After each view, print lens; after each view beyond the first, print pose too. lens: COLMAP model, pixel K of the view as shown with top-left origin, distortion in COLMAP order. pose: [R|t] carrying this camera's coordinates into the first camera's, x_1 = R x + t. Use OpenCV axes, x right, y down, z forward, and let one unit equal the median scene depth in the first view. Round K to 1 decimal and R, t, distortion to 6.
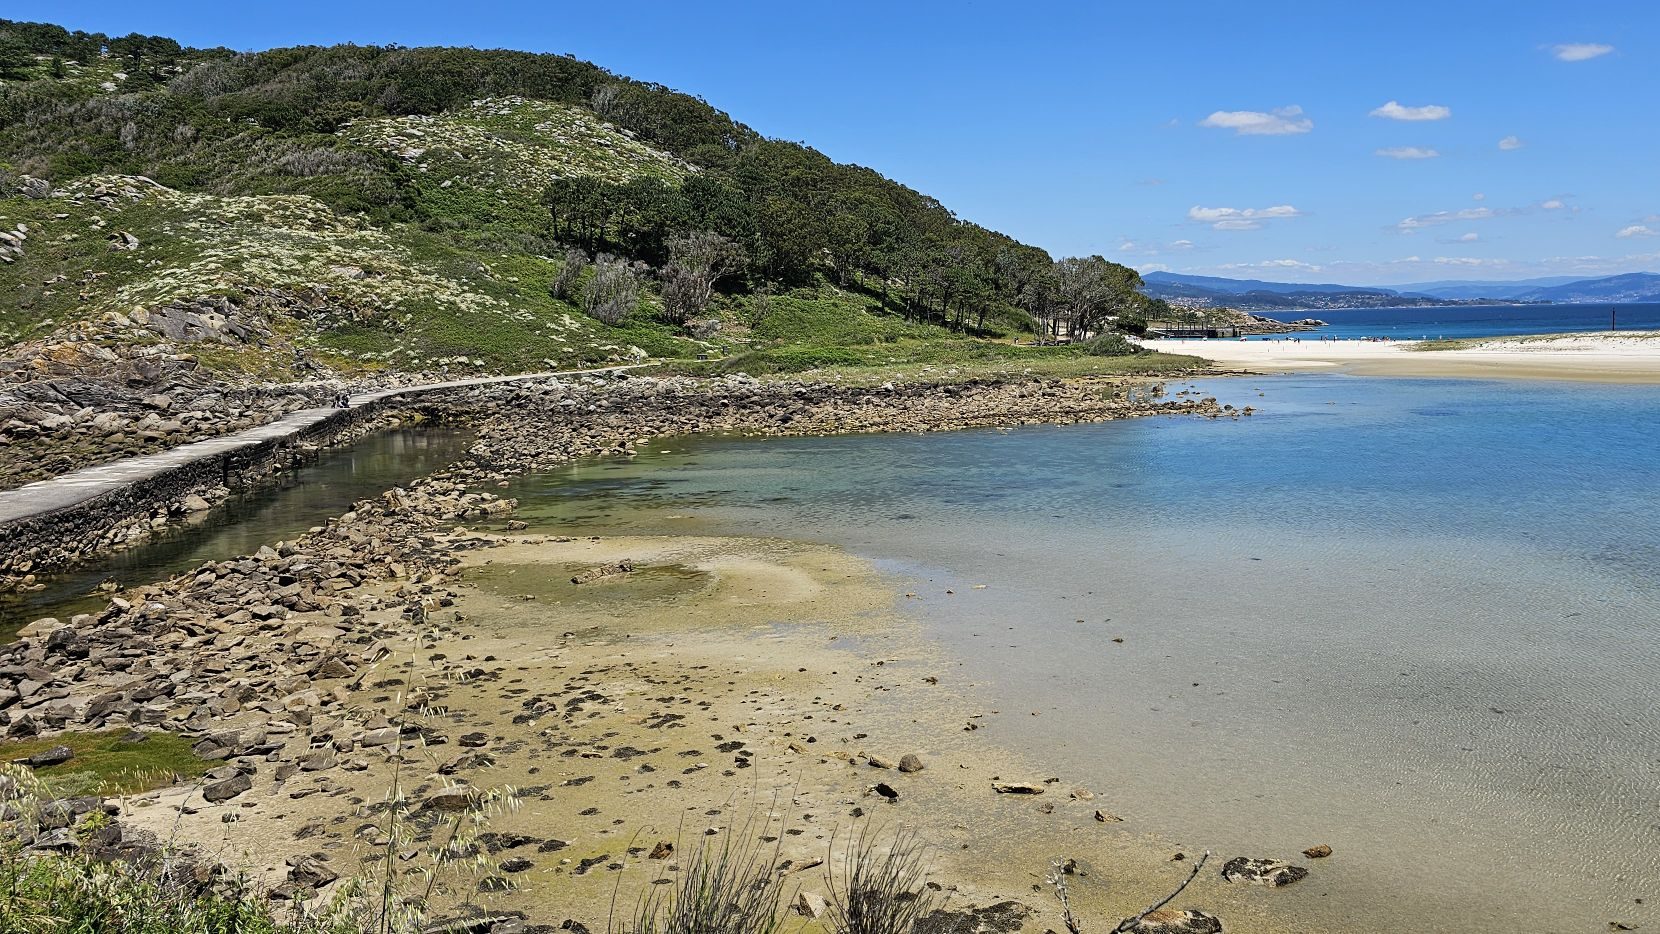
lens RADIAL K [[1308.4, 0, 831.3], [0, 1308.4, 463.0], [0, 0, 1]] dist [0.034521, -0.011448]
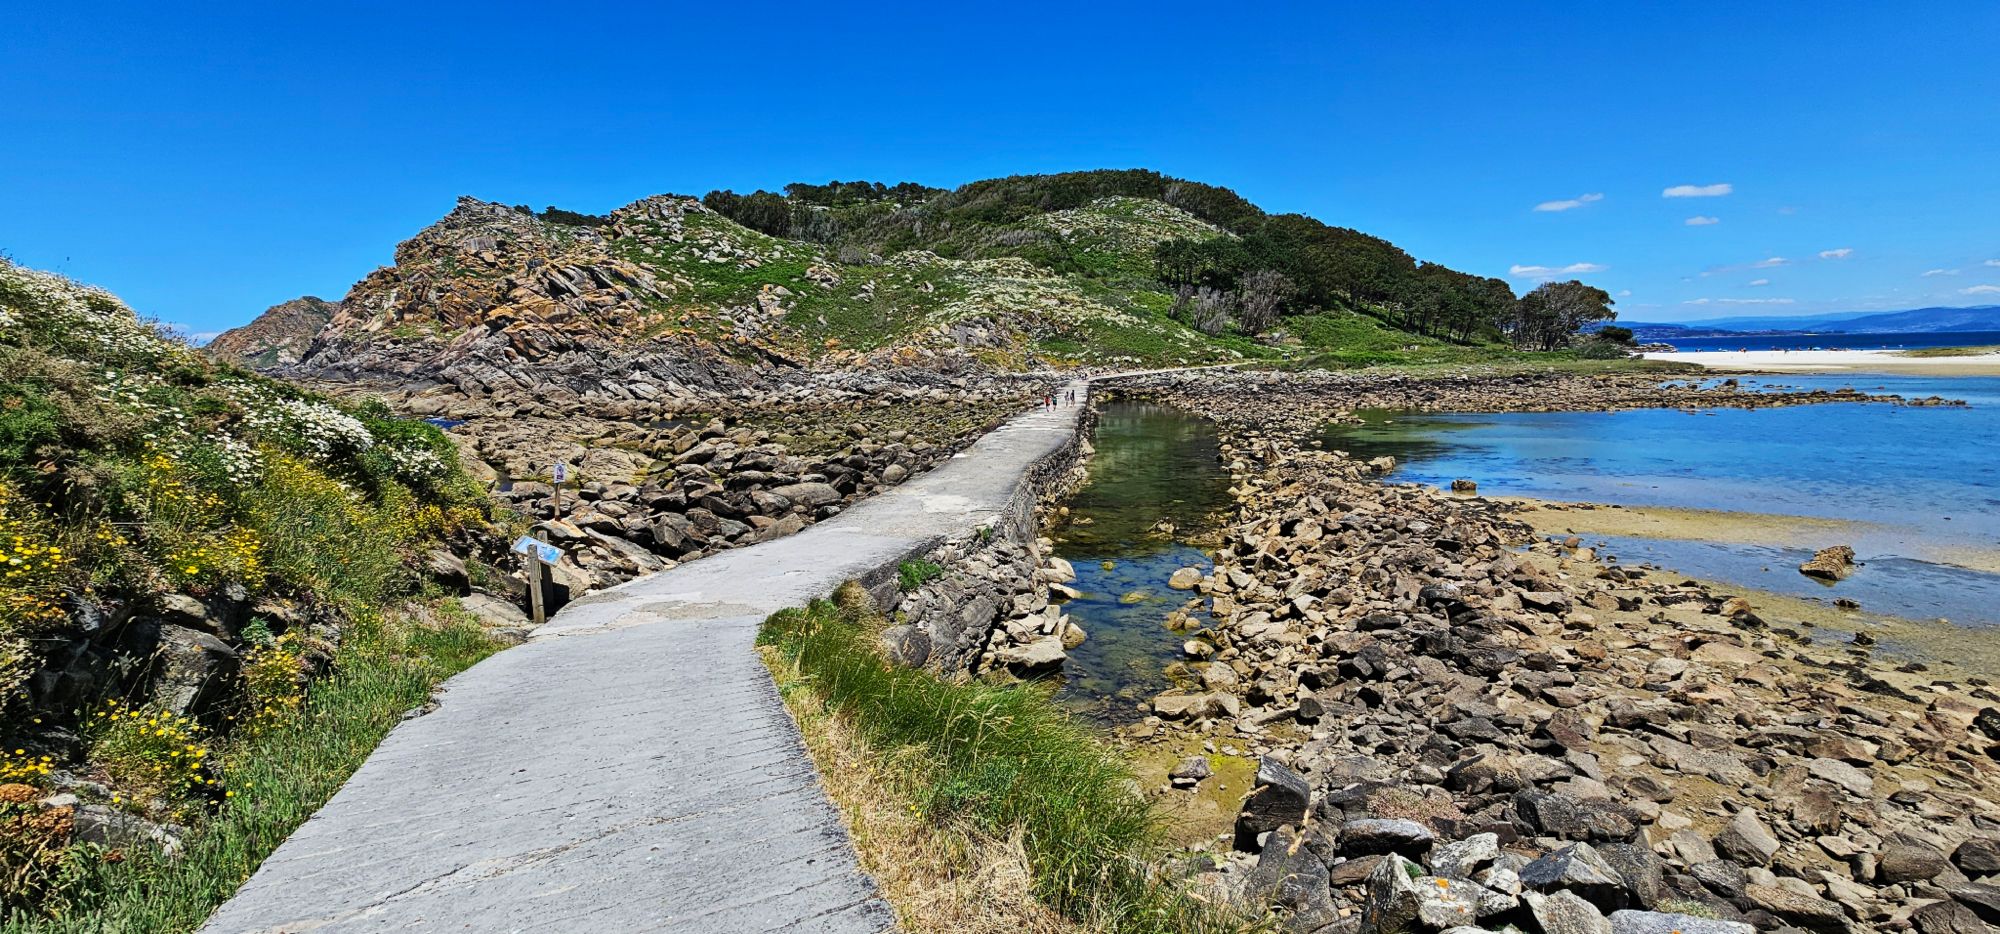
lens RADIAL K [[1034.1, 0, 1000.3], [0, 1034.1, 471.5], [0, 0, 1]] dist [-0.002568, -0.000787]
pose [[0.891652, 0.049565, -0.450001, 0.153524], [-0.030123, 0.998281, 0.050267, -0.009019], [0.451719, -0.031266, 0.891612, -0.121201]]
